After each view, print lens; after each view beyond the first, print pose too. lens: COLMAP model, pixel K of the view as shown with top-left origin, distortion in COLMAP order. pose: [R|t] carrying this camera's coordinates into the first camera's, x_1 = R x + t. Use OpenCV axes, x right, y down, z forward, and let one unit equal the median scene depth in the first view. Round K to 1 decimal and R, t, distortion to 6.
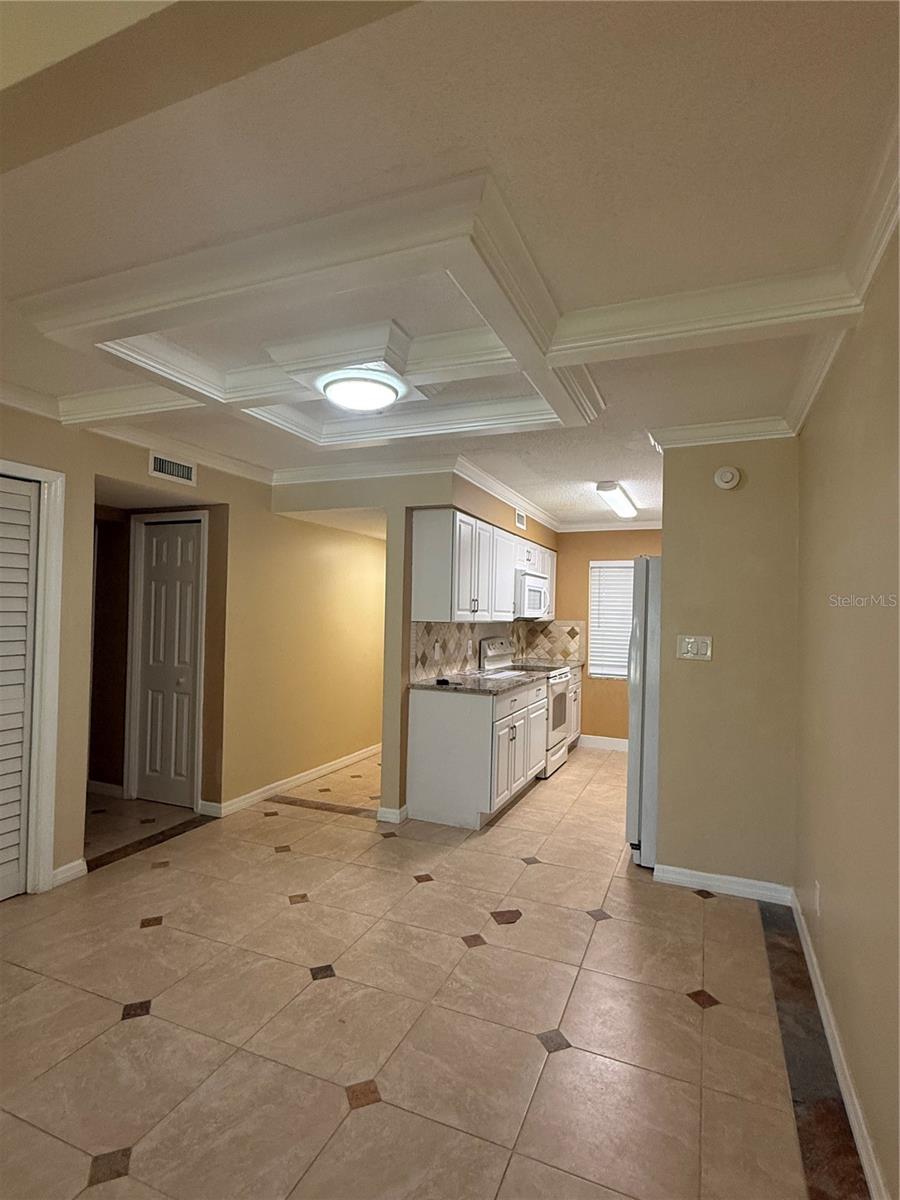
lens RADIAL K [[611.8, 0, 450.0], [0, 611.8, 600.0], [0, 0, 1]] dist [0.001027, 0.000431]
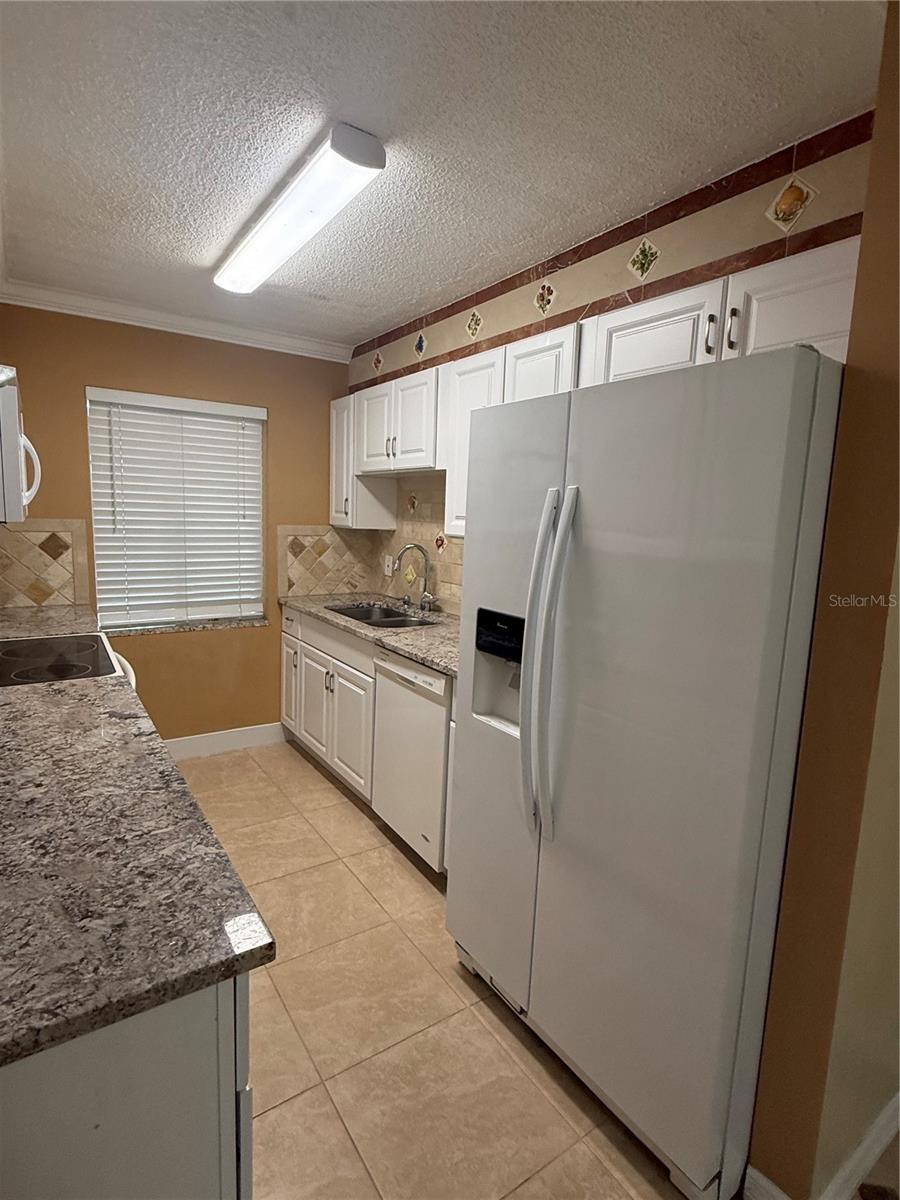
lens RADIAL K [[611.8, 0, 450.0], [0, 611.8, 600.0], [0, 0, 1]] dist [0.001027, 0.000431]
pose [[0.541687, -0.123536, 0.831453, -0.027647], [-0.041483, 0.984008, 0.173228, 0.003241], [-0.839556, -0.128327, 0.527900, 0.618670]]
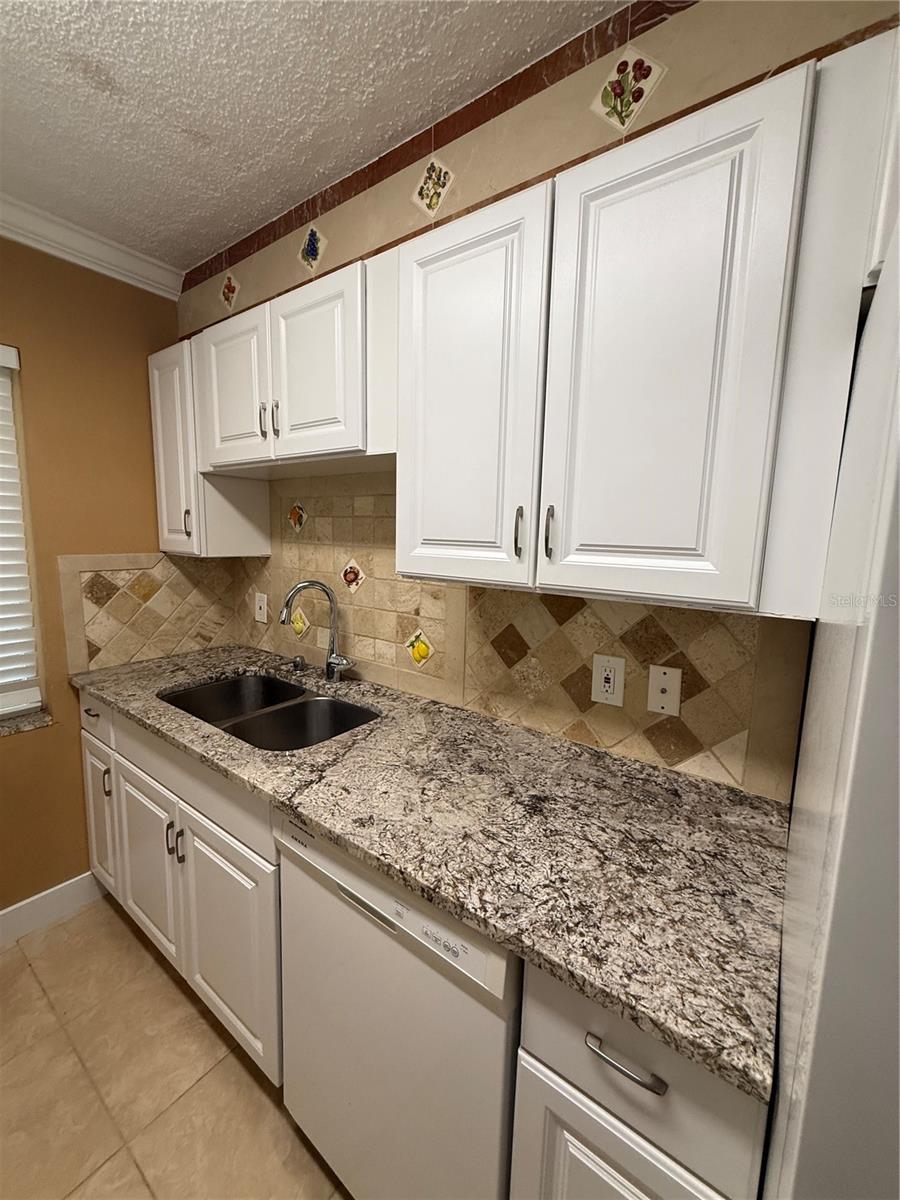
lens RADIAL K [[478.5, 0, 453.1], [0, 478.5, 596.3], [0, 0, 1]] dist [0.000299, 0.000101]
pose [[0.227157, -0.149796, 0.962269, 0.196123], [-0.039368, 0.985879, 0.162765, 0.012276], [-0.973062, -0.074856, 0.218052, 0.826055]]
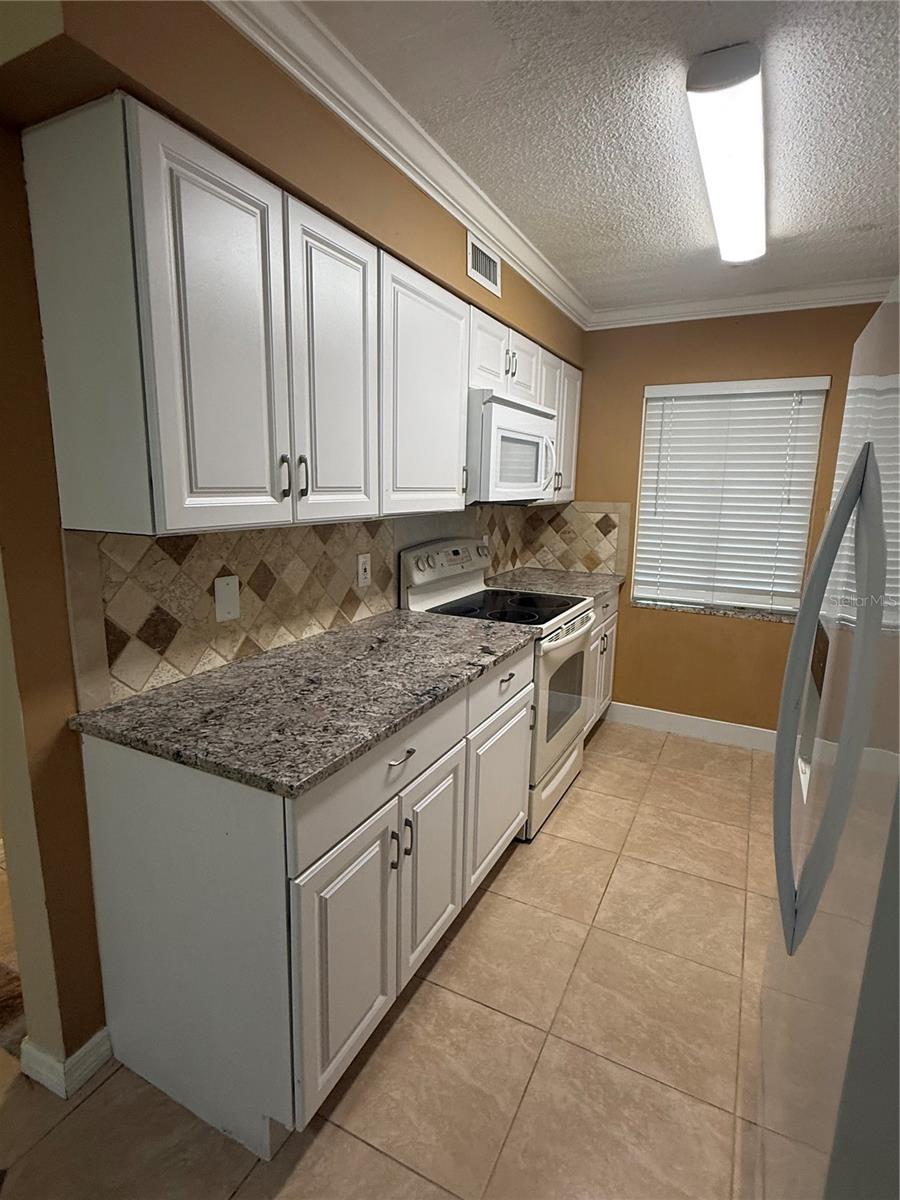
lens RADIAL K [[610.7, 0, 448.2], [0, 610.7, 596.7], [0, 0, 1]] dist [-0.000581, 0.000100]
pose [[0.997402, 0.007022, -0.071688, 0.120695], [0.007785, 0.978897, 0.204207, 0.005140], [0.071609, -0.204235, 0.976299, 0.538149]]
